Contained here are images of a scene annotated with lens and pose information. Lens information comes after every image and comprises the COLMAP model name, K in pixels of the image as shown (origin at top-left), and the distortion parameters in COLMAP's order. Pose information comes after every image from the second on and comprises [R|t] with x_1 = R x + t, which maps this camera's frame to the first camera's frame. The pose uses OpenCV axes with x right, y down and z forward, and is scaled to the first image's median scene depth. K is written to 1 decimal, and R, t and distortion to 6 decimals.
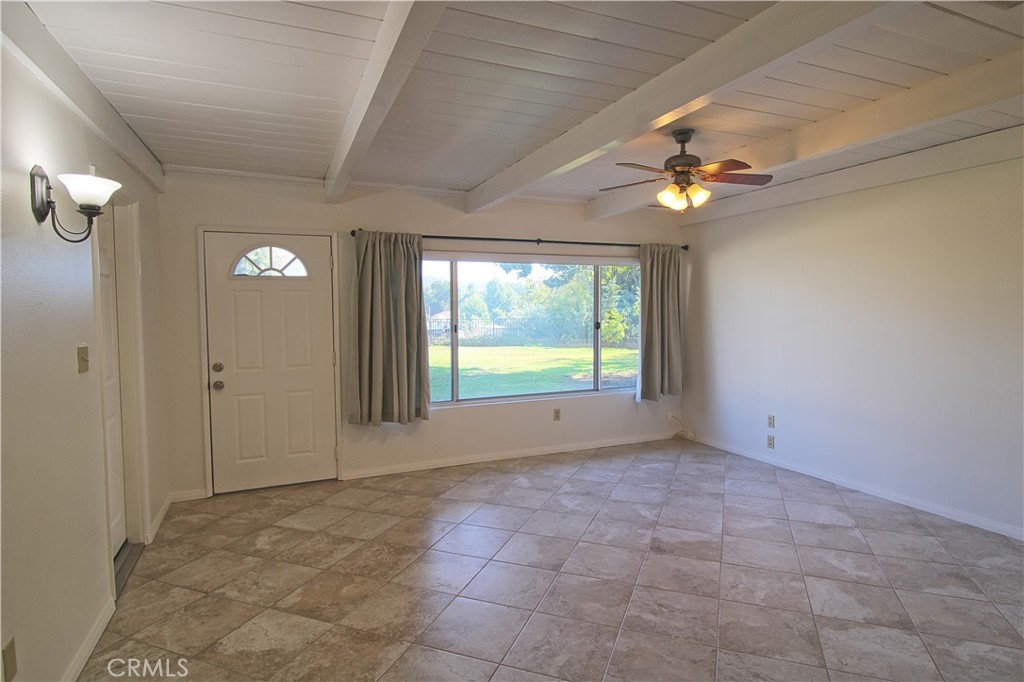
lens RADIAL K [[544.0, 0, 517.2], [0, 544.0, 326.8], [0, 0, 1]] dist [0.003270, -0.011626]
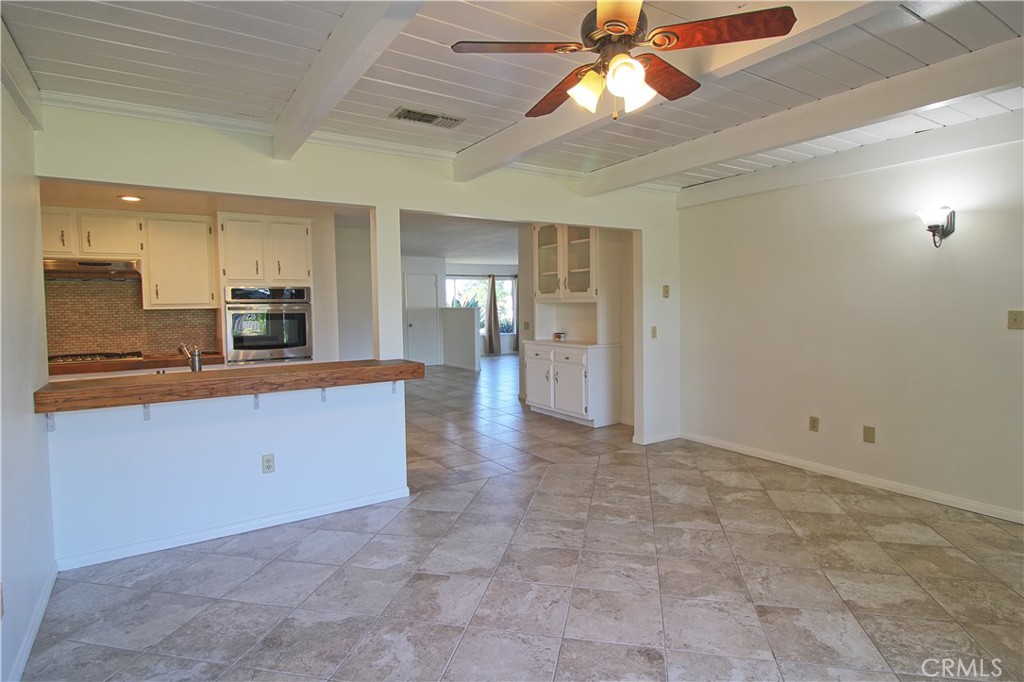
lens RADIAL K [[544.0, 0, 517.2], [0, 544.0, 326.8], [0, 0, 1]] dist [0.003270, -0.011626]
pose [[-0.985352, 0.033339, -0.167242, 0.657008], [0.020047, 0.996550, 0.080541, -0.055722], [0.169351, 0.076009, -0.982621, 2.028245]]
